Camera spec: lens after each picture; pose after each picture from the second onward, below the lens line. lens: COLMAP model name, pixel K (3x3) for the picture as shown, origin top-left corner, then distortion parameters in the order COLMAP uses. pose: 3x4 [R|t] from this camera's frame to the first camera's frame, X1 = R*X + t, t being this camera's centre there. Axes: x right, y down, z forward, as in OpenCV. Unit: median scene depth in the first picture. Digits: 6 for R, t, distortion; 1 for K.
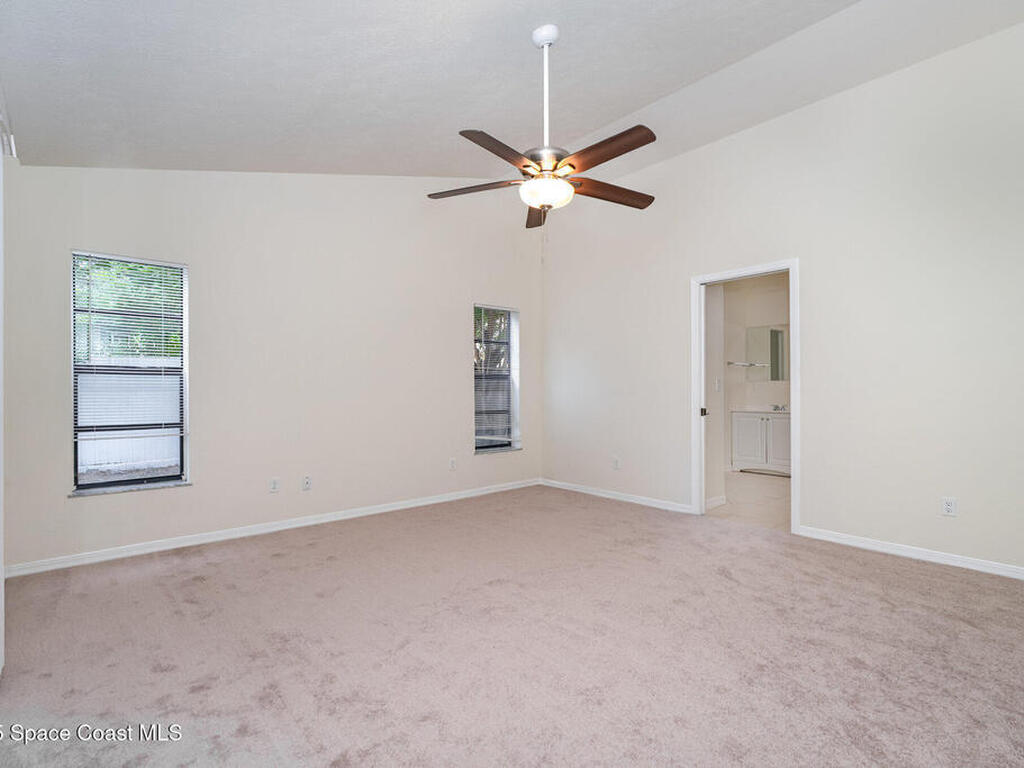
lens RADIAL K [[508.8, 0, 519.9], [0, 508.8, 381.5], [0, 0, 1]] dist [-0.002725, -0.000384]
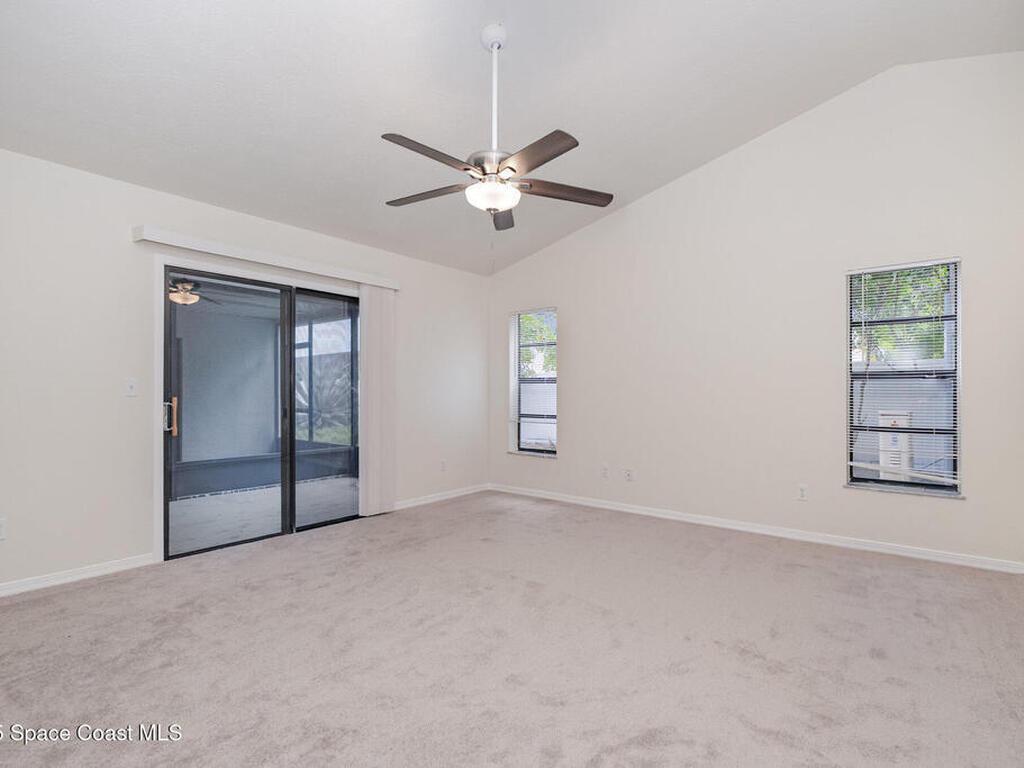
lens RADIAL K [[508.8, 0, 518.8], [0, 508.8, 392.8], [0, 0, 1]] dist [-0.002725, -0.000384]
pose [[0.169238, 0.004211, -0.985566, 0.640237], [0.012430, 0.999902, 0.006407, 0.004408], [0.985497, -0.013335, 0.169169, 0.544325]]
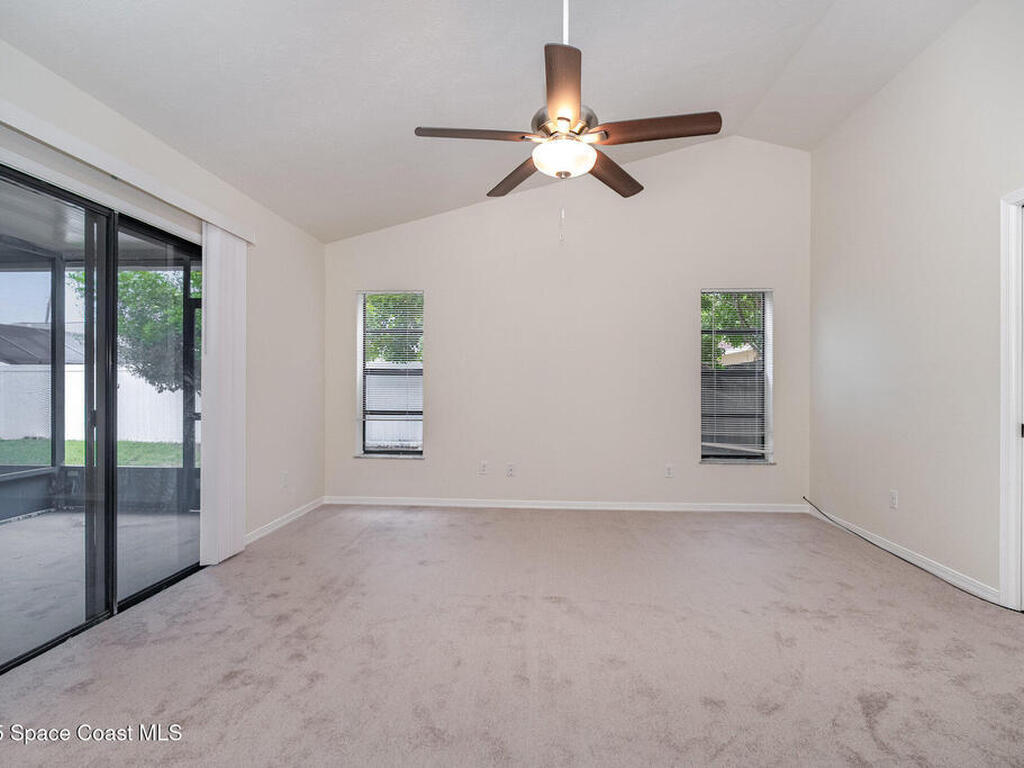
lens RADIAL K [[508.8, 0, 517.7], [0, 508.8, 383.9], [0, 0, 1]] dist [-0.002725, -0.000384]
pose [[0.708120, 0.002134, -0.706089, 0.369820], [0.002695, 0.999980, 0.005725, 0.002718], [0.706087, -0.005957, 0.708100, 0.208685]]
